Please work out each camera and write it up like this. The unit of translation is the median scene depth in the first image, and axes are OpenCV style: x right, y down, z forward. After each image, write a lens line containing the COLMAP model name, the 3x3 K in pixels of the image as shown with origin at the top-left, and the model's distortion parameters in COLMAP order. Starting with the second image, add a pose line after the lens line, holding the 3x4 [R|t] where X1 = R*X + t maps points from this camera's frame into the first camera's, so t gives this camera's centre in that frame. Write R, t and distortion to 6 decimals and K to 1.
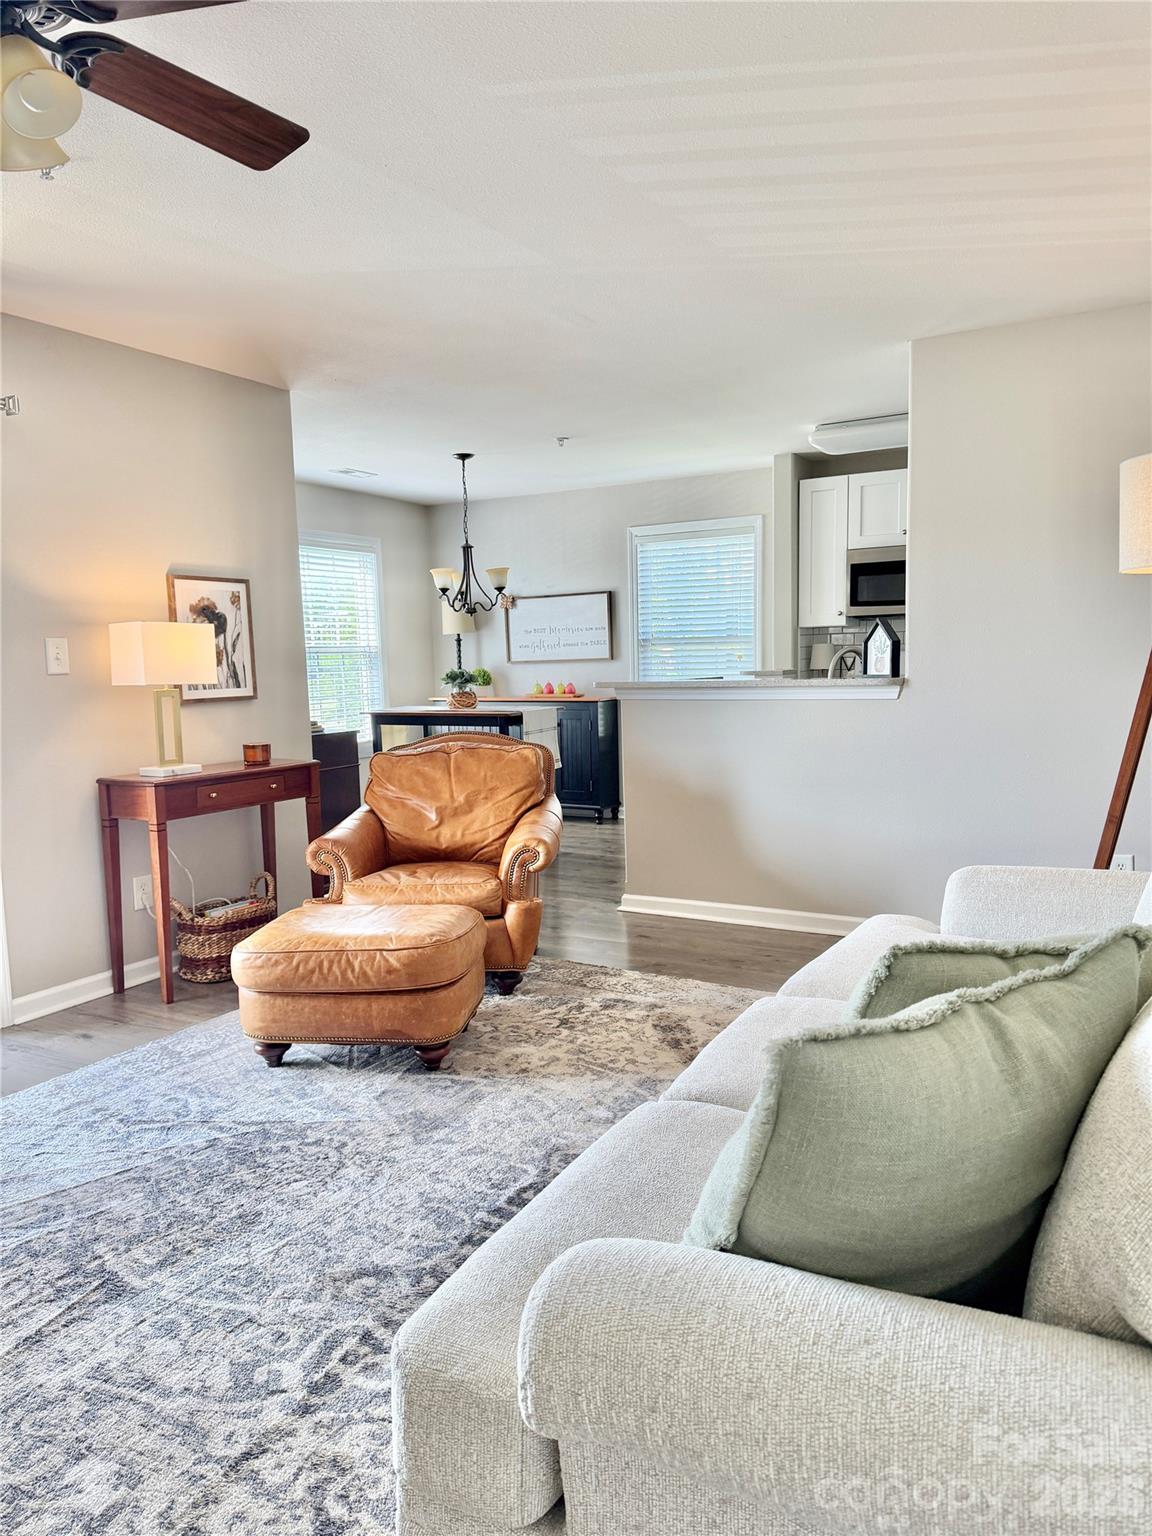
lens RADIAL K [[1085.9, 0, 575.9], [0, 1085.9, 772.2], [0, 0, 1]] dist [0.033107, -0.002833]
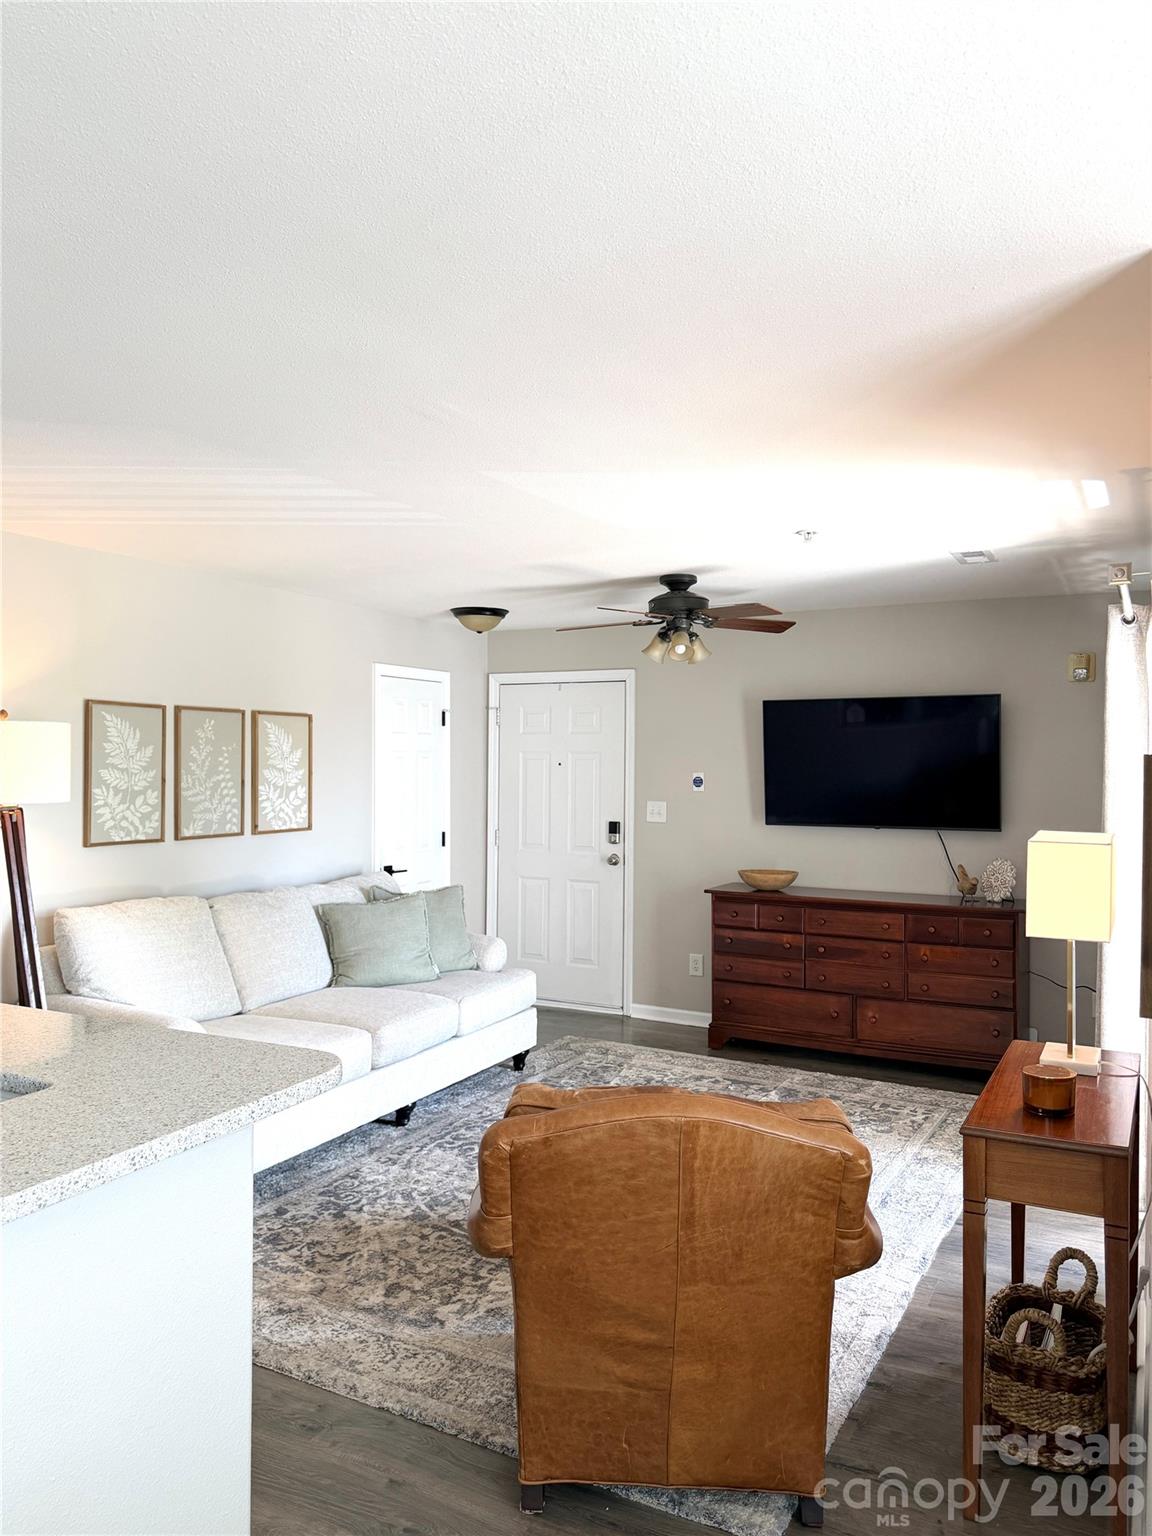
lens RADIAL K [[1128.9, 0, 573.0], [0, 1128.9, 765.9], [0, 0, 1]] dist [0.015963, 0.004358]
pose [[-0.999106, 0.016757, -0.038815, -0.047244], [0.012330, 0.993676, 0.111602, -0.252262], [0.040440, 0.111024, -0.992995, 1.607901]]
